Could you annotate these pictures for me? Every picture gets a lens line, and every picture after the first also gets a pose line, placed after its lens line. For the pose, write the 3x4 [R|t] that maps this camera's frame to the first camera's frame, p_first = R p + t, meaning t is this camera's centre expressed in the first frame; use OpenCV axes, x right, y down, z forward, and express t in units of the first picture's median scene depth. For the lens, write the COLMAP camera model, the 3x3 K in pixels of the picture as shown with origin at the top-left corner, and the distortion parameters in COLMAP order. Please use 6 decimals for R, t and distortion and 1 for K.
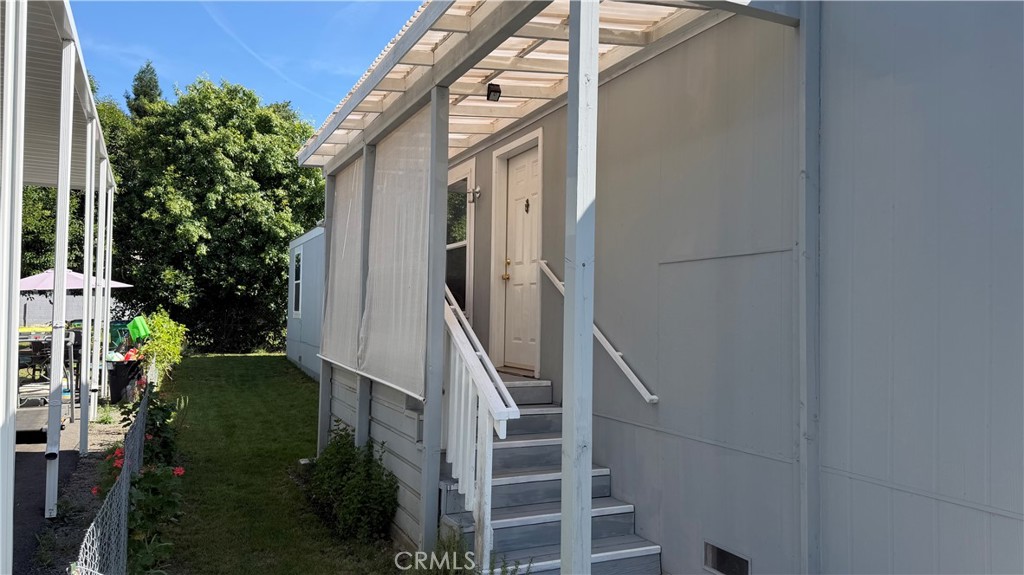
lens RADIAL K [[714.9, 0, 515.2], [0, 714.9, 291.2], [0, 0, 1]] dist [0.048941, -0.036080]
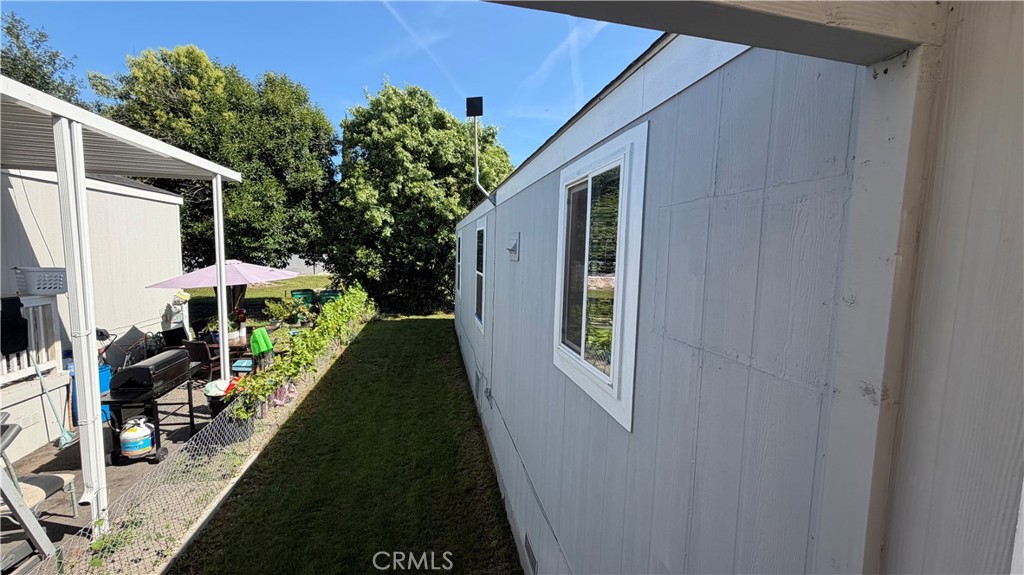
lens RADIAL K [[407.5, 0, 513.6], [0, 407.5, 285.9], [0, 0, 1]] dist [-0.001775, 0.000664]
pose [[0.971064, 0.030089, -0.236916, -0.071878], [-0.002484, 0.993251, 0.115962, -0.046965], [0.238806, -0.112018, 0.964585, 0.390959]]
